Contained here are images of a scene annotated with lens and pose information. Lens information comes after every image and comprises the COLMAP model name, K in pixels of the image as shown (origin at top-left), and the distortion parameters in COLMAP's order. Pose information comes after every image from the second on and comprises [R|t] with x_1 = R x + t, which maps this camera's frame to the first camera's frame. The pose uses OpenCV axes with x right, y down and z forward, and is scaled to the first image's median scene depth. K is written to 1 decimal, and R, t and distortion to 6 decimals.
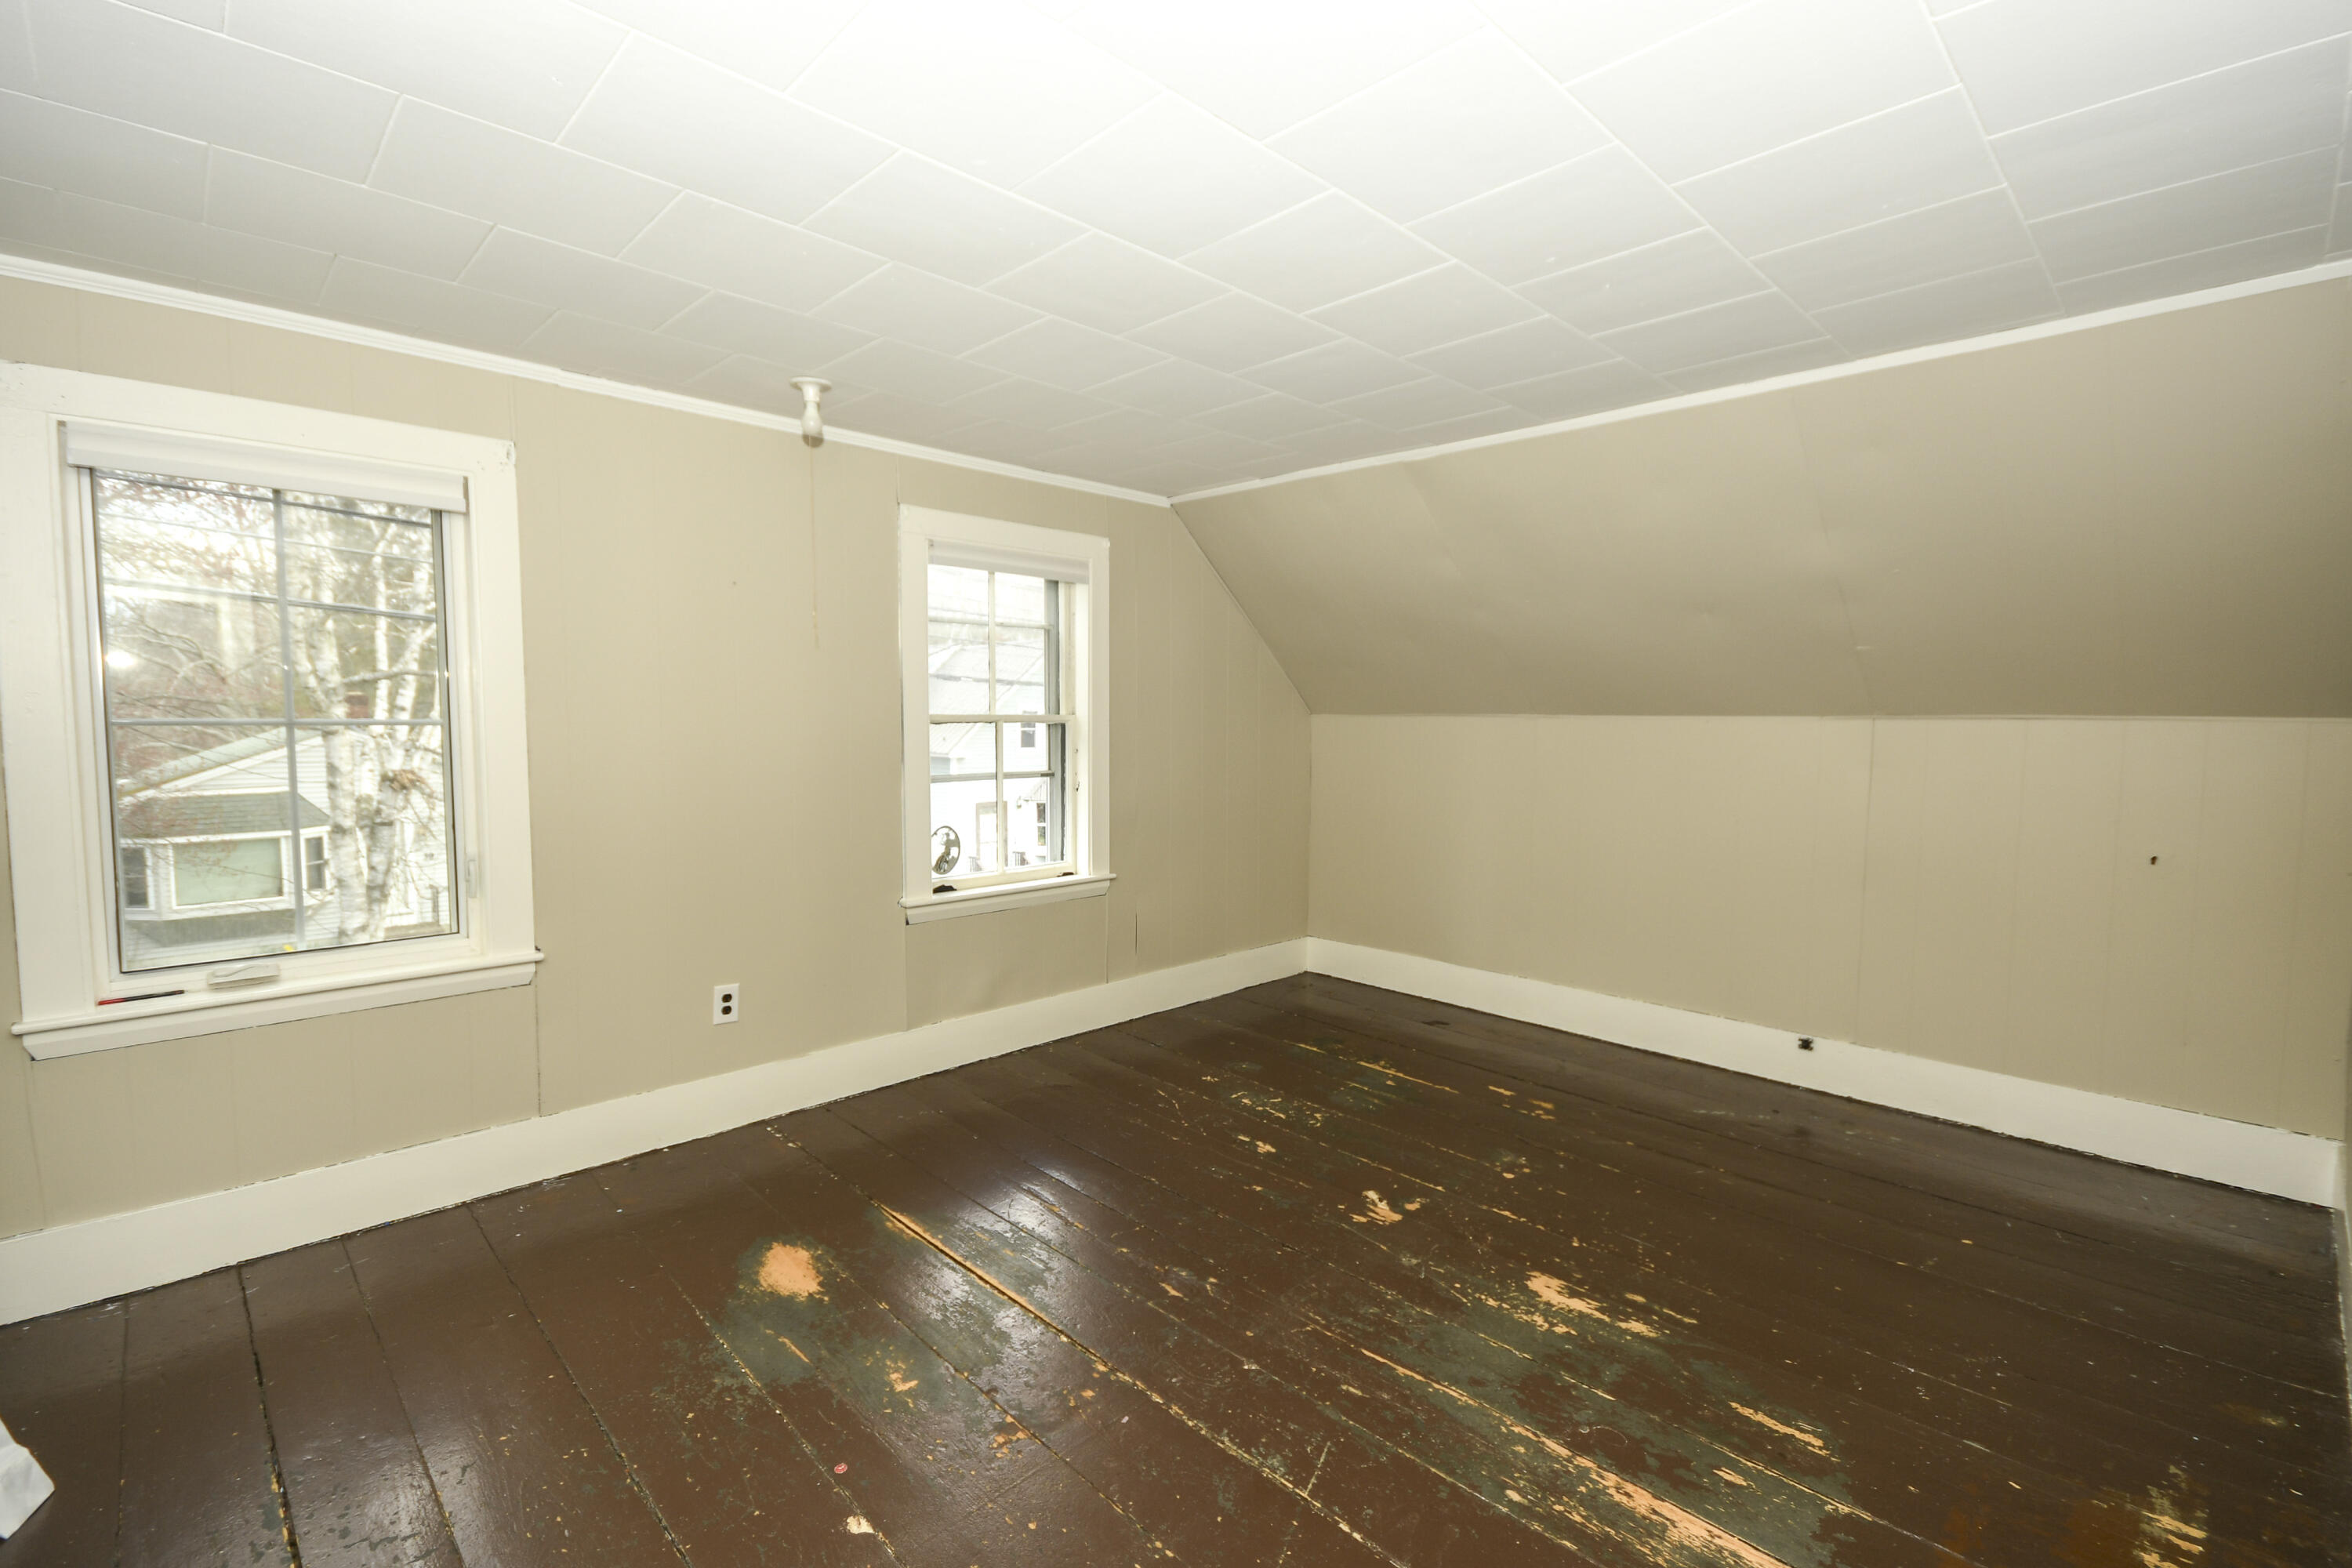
lens RADIAL K [[1036.8, 0, 1164.1], [0, 1036.8, 786.0], [0, 0, 1]] dist [0.010505, -0.005188]
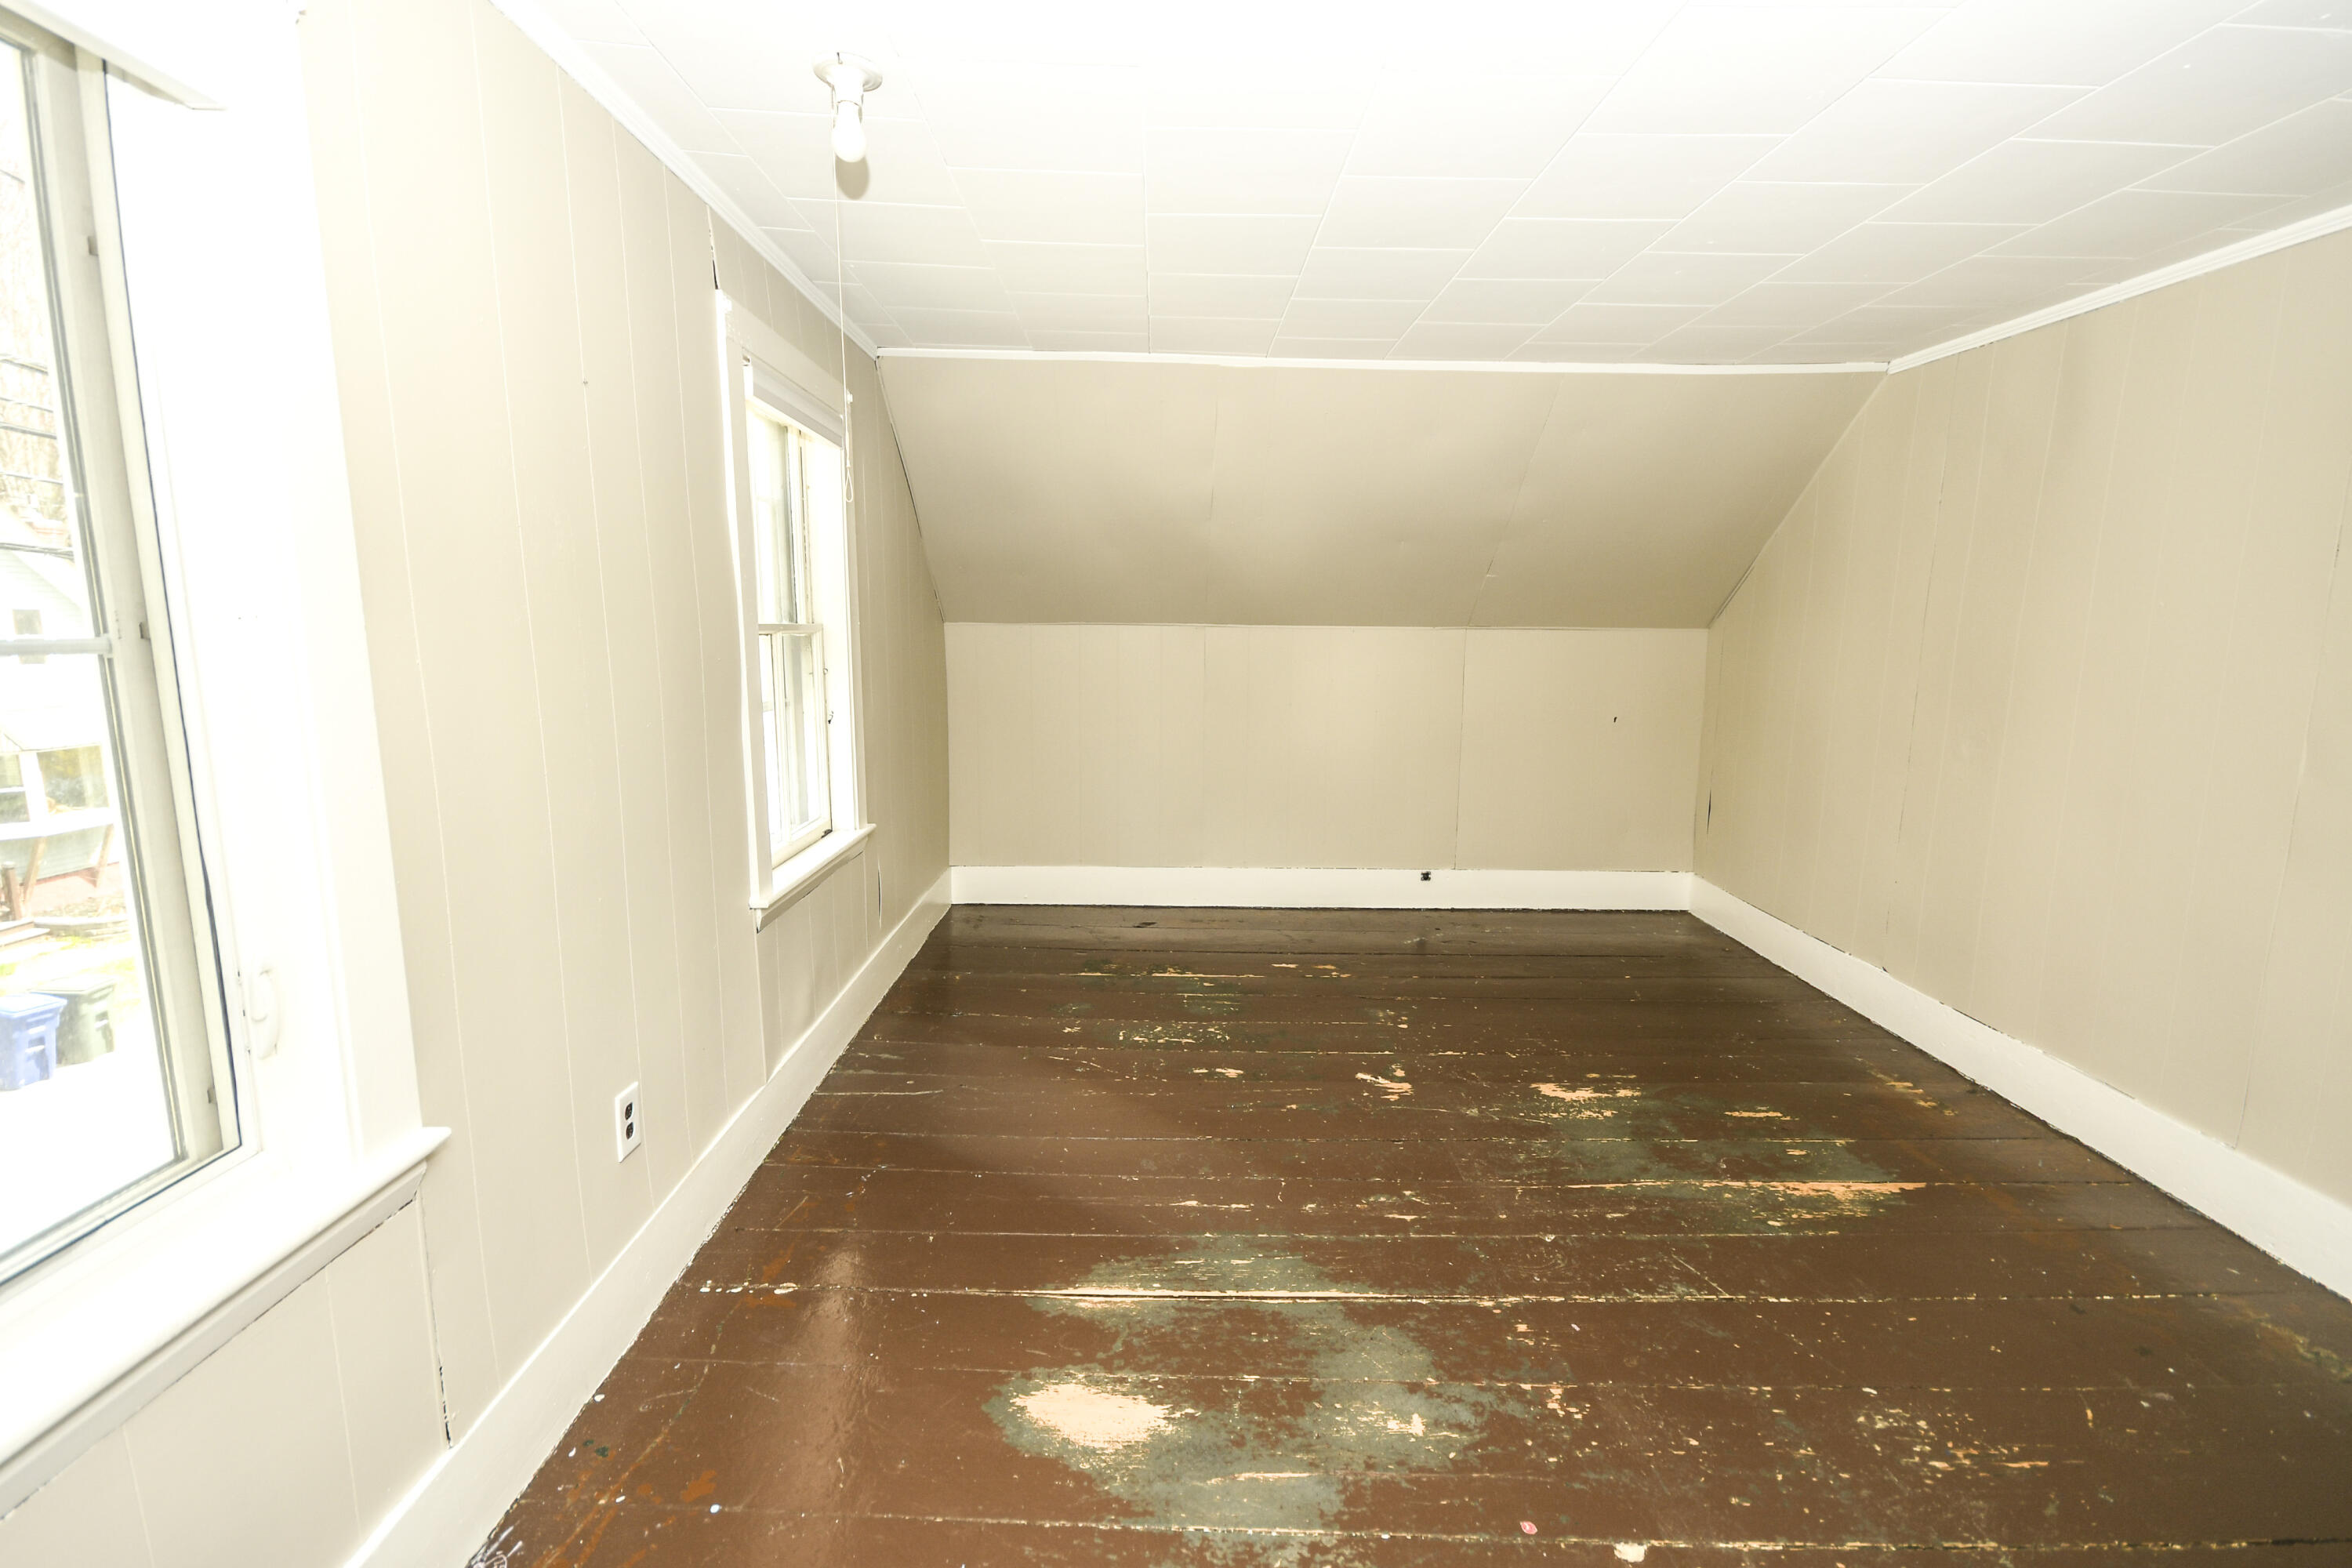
lens RADIAL K [[1036.8, 0, 1164.1], [0, 1036.8, 786.0], [0, 0, 1]] dist [0.010505, -0.005188]
pose [[0.686657, -0.111101, 0.718441, -0.617754], [0.046544, 0.992944, 0.109066, -0.028070], [-0.725490, -0.041452, 0.686984, 0.386649]]
